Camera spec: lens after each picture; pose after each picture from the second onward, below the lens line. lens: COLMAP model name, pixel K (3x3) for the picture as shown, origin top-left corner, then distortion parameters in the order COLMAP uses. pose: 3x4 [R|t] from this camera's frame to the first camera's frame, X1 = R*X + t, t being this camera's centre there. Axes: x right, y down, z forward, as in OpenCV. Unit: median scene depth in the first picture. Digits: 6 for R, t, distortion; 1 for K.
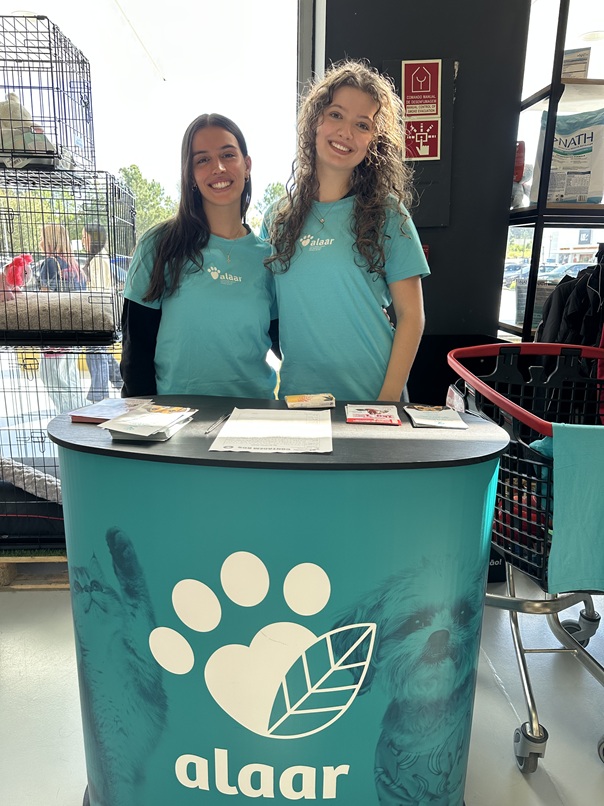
lens RADIAL K [[566.3, 0, 303.6], [0, 566.3, 419.7], [0, 0, 1]] dist [0.004083, -0.018605]
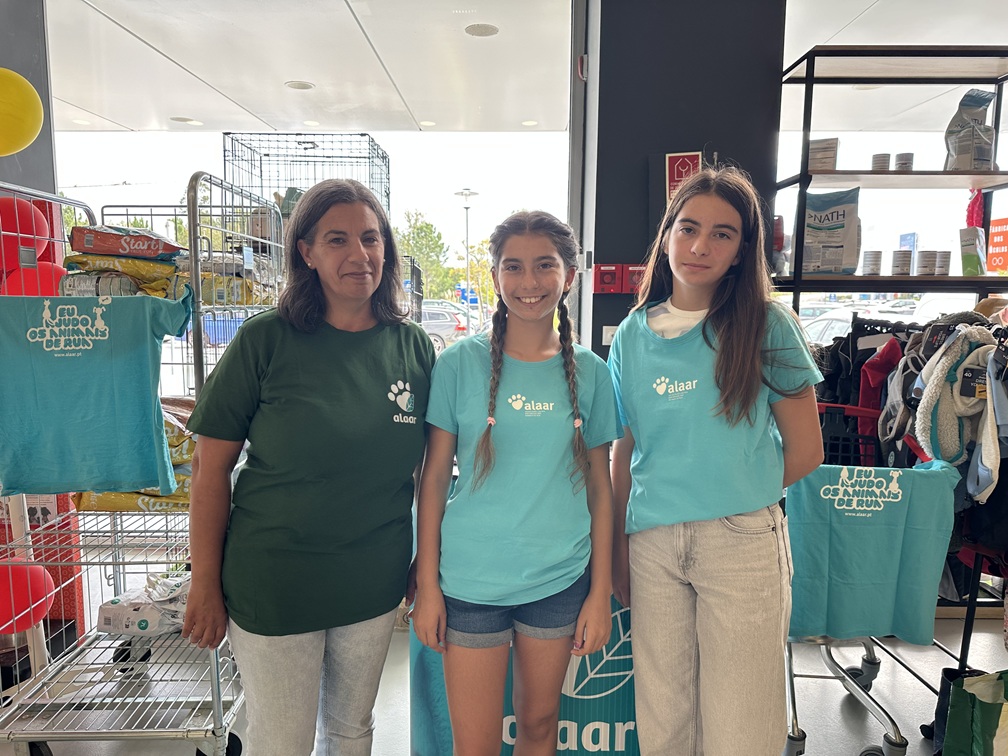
lens RADIAL K [[708.2, 0, 500.0], [0, 708.2, 387.2], [0, 0, 1]] dist [0.004083, -0.018605]
pose [[0.997181, -0.000223, -0.075037, -0.050227], [-0.010622, 0.989507, -0.144095, 0.035260], [0.074281, 0.144486, 0.986715, -0.351887]]
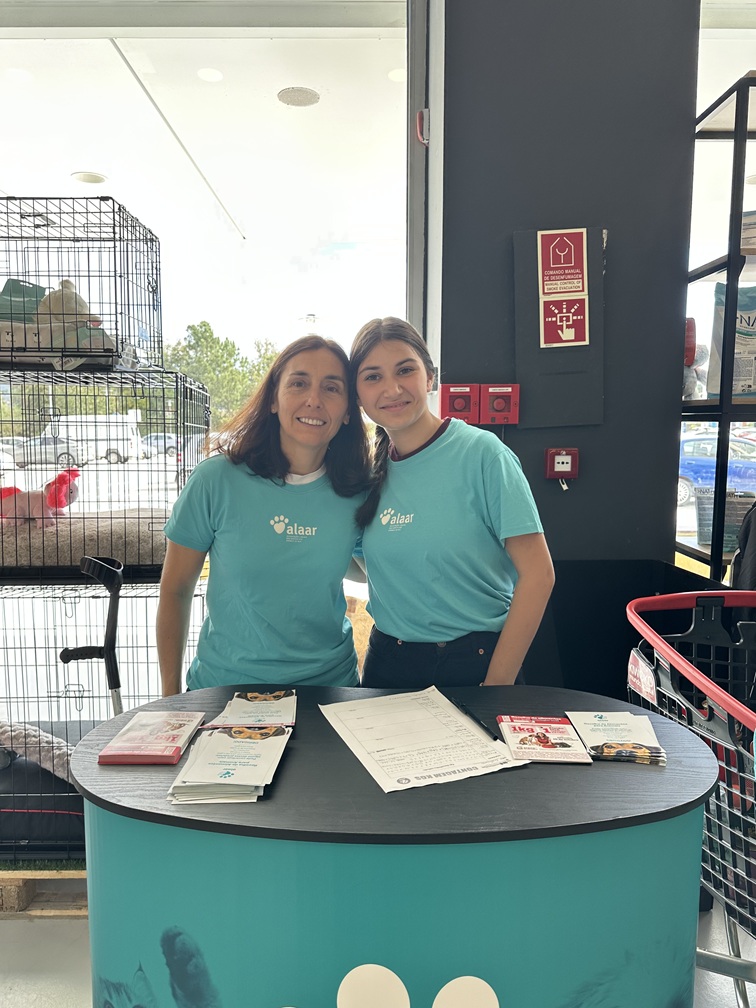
lens RADIAL K [[708.2, 0, 375.4], [0, 708.2, 513.6], [0, 0, 1]] dist [0.004083, -0.018605]
pose [[0.999039, -0.011653, -0.042257, -0.021014], [0.005267, 0.988944, -0.148196, -0.079245], [0.043516, 0.147831, 0.988055, 0.037648]]
